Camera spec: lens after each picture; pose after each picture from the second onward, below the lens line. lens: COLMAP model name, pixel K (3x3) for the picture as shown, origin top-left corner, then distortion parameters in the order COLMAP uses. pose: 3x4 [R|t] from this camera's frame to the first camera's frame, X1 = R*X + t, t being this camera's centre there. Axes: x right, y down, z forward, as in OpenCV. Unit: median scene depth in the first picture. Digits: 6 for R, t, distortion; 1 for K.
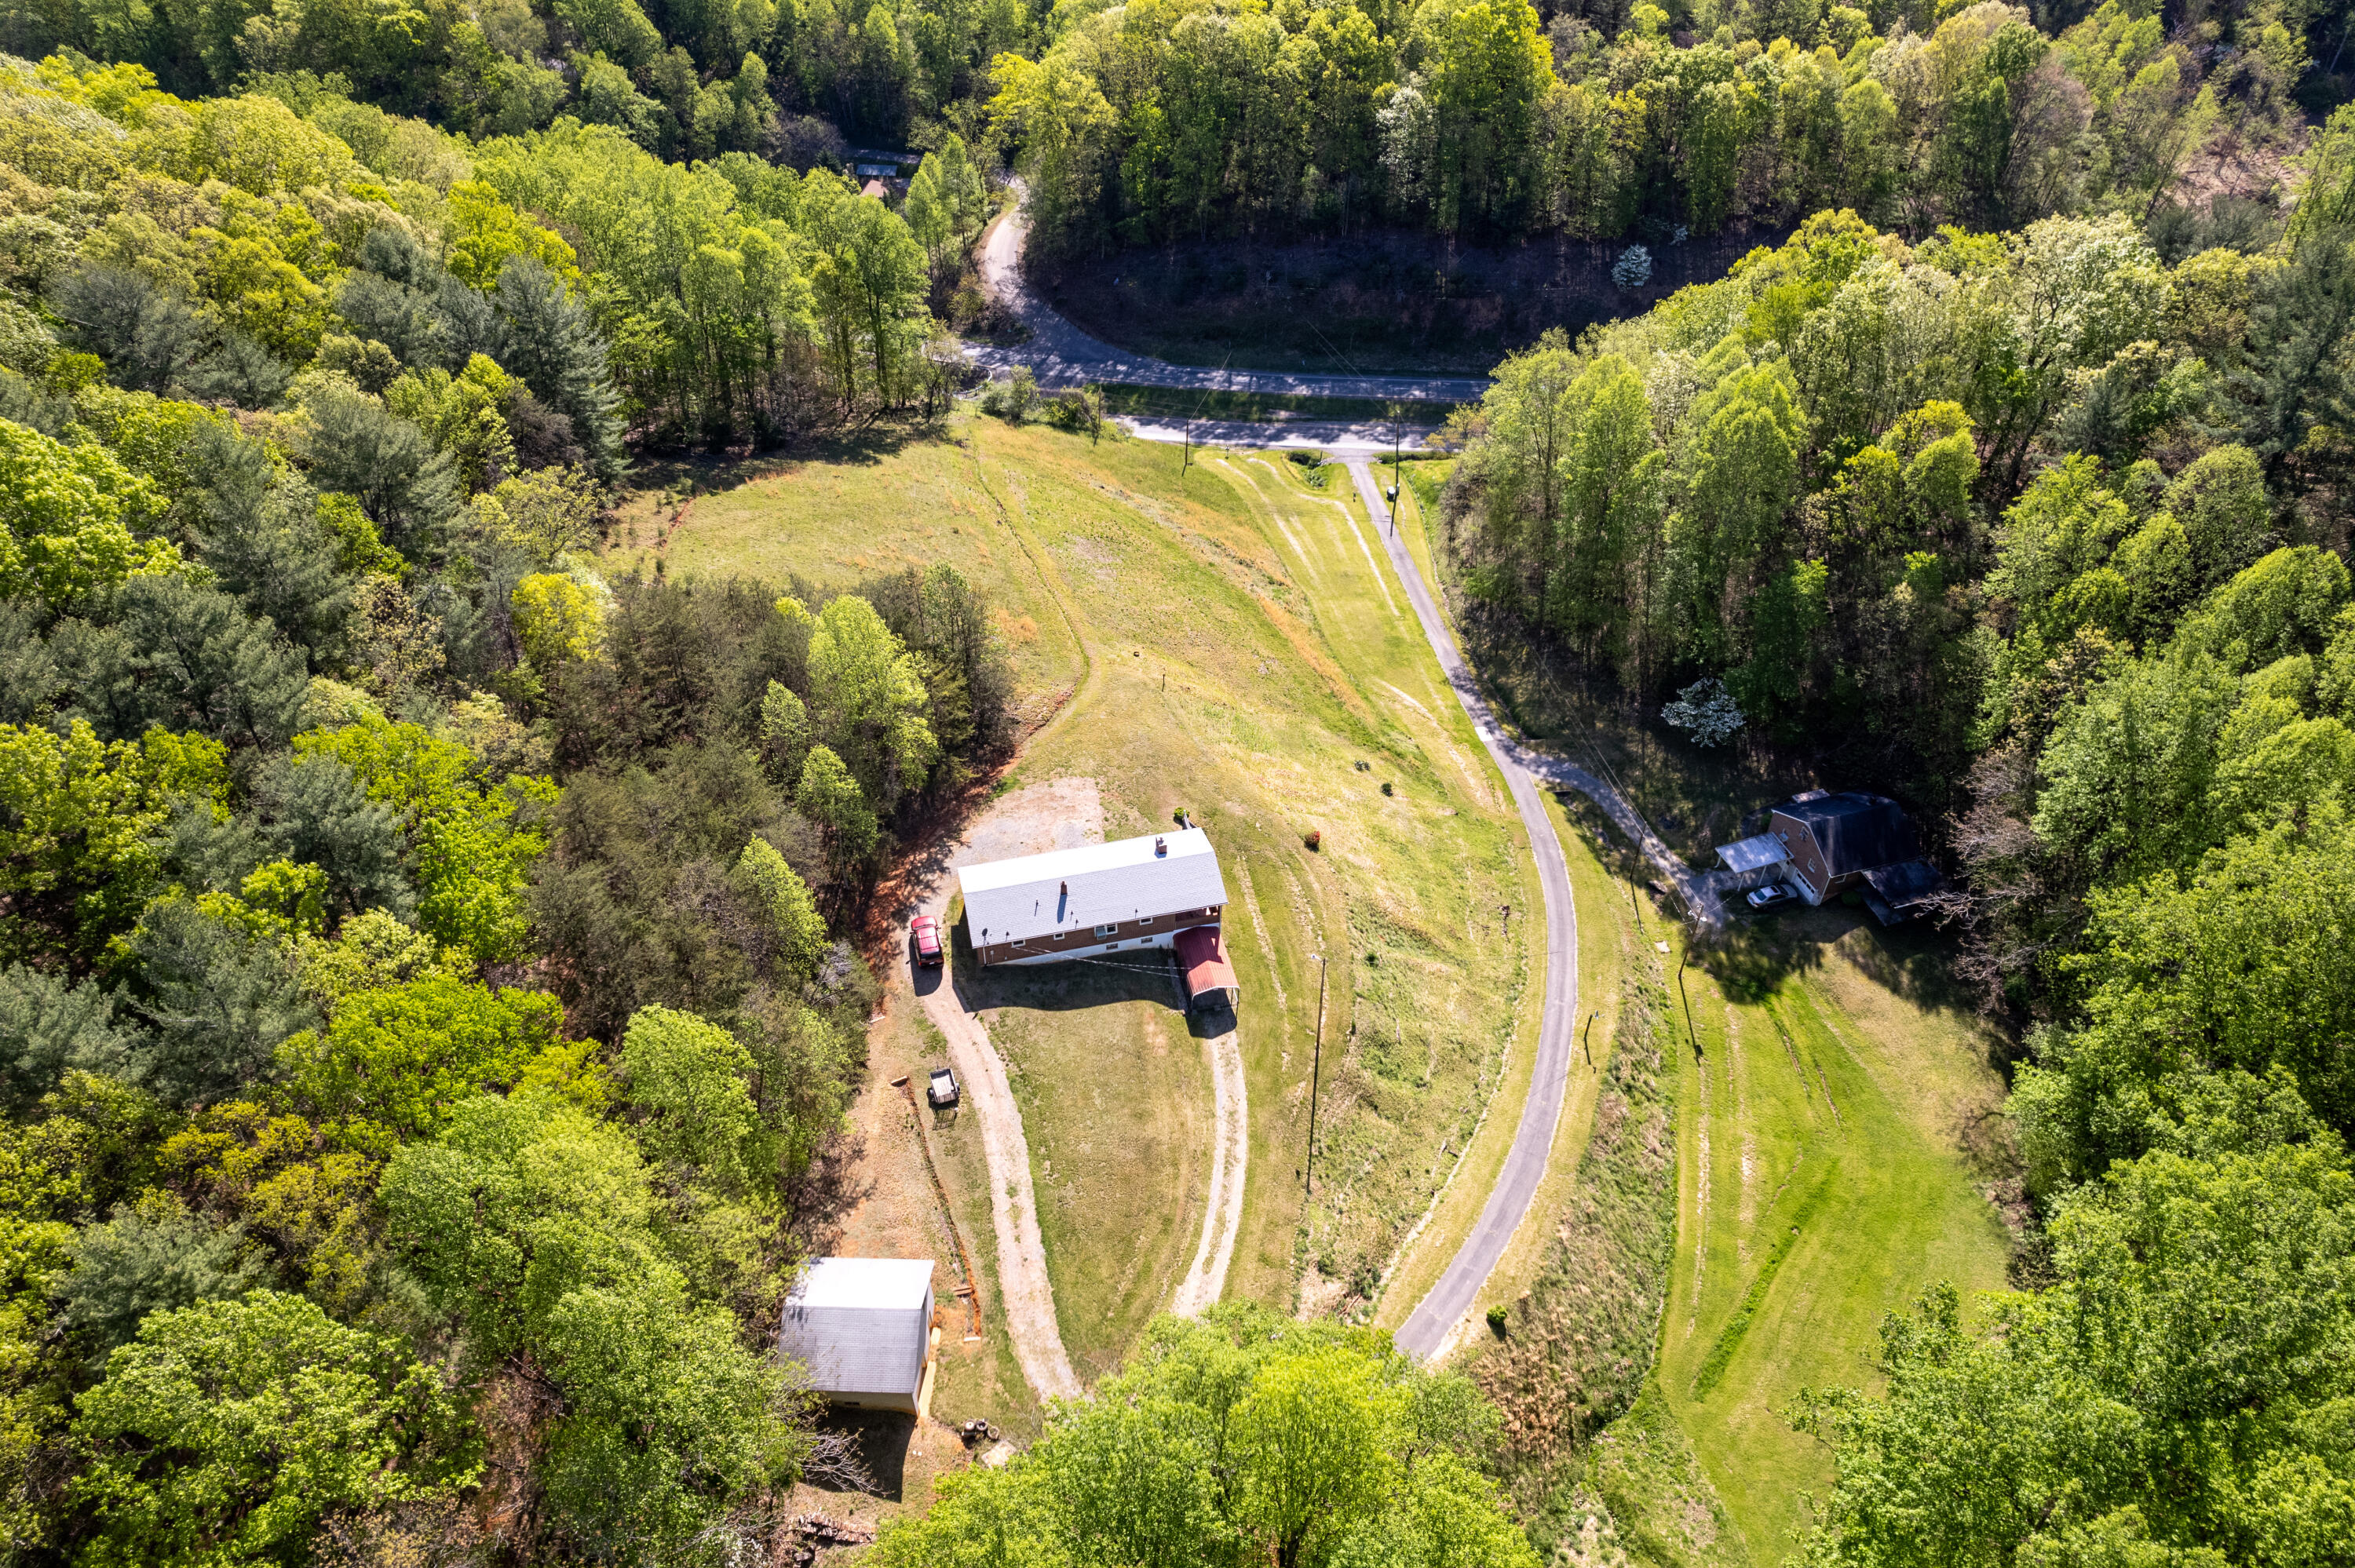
lens RADIAL K [[1509.9, 0, 1182.7], [0, 1509.9, 794.9], [0, 0, 1]] dist [-0.070261, 0.063494]
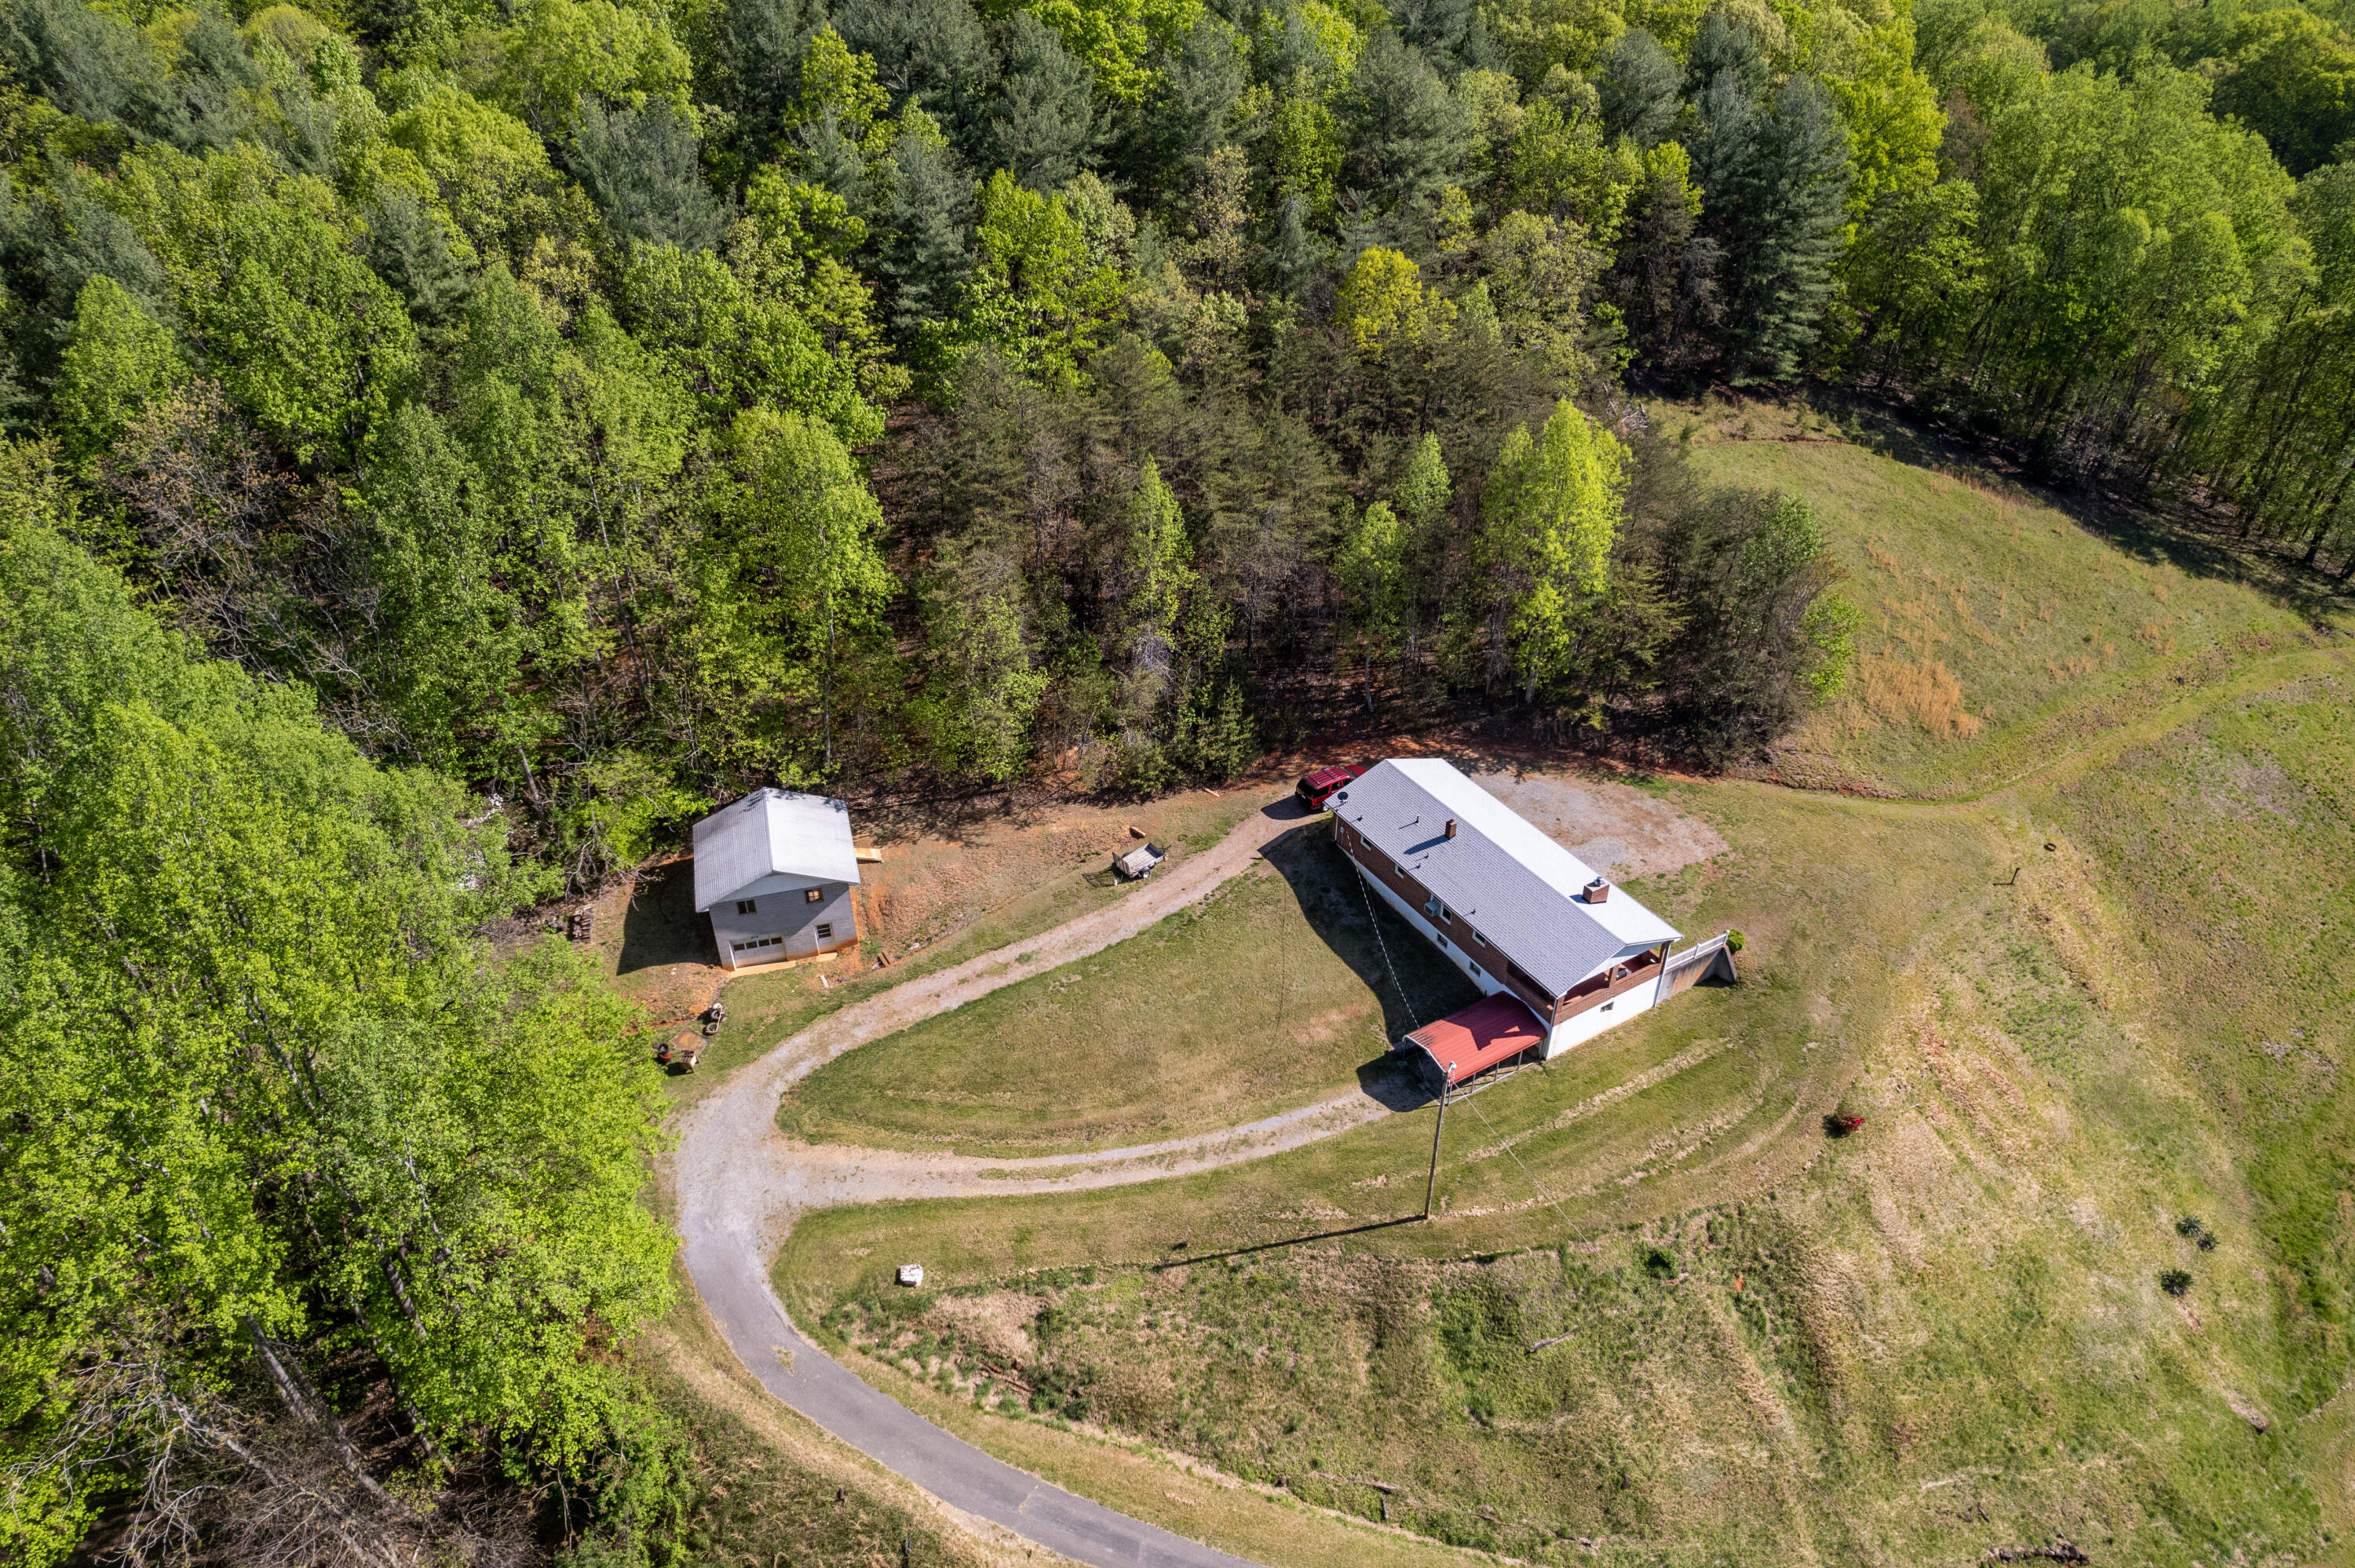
lens RADIAL K [[1509.9, 0, 1182.7], [0, 1509.9, 794.9], [0, 0, 1]] dist [-0.070261, 0.063494]
pose [[0.300862, 0.543721, -0.783485, 0.444330], [-0.625019, 0.732933, 0.268629, -0.065195], [0.720301, 0.408873, 0.560348, 0.500170]]
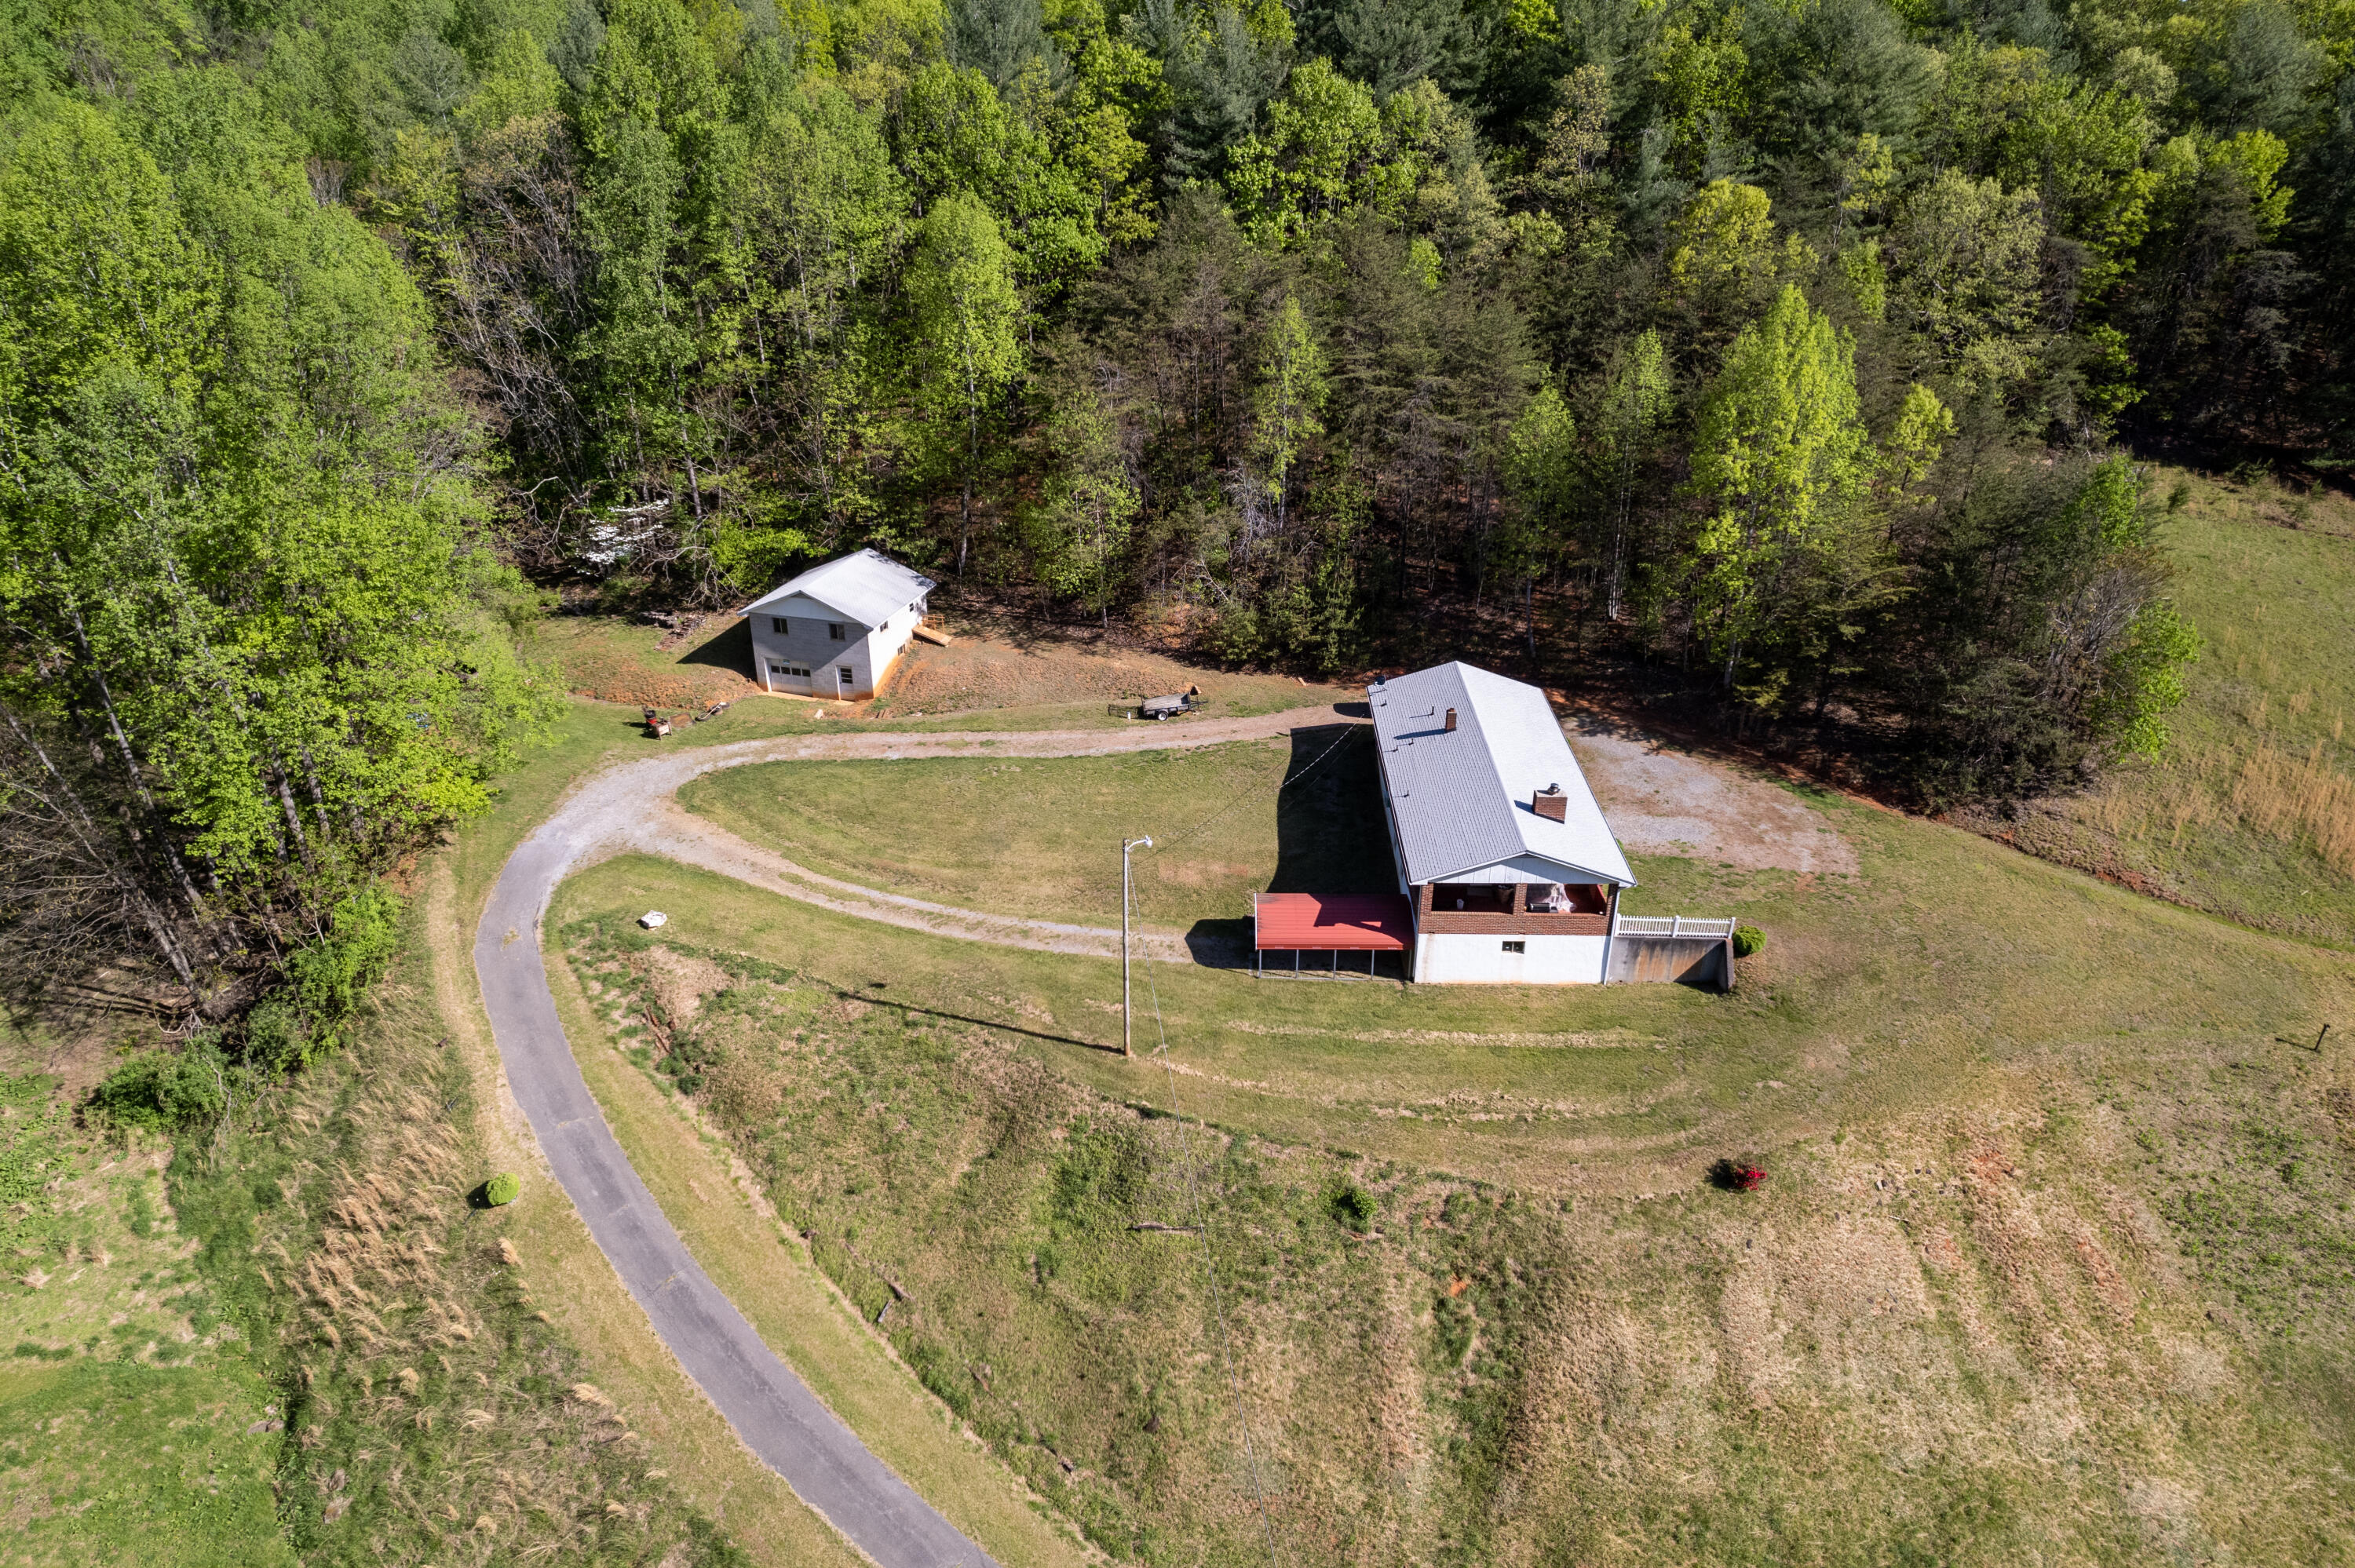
lens RADIAL K [[1509.9, 0, 1182.7], [0, 1509.9, 794.9], [0, 0, 1]] dist [-0.070261, 0.063494]
pose [[-0.261751, 0.431941, -0.863084, 0.481737], [-0.634469, 0.596862, 0.491125, -0.148253], [0.727279, 0.676153, 0.117824, 0.880592]]
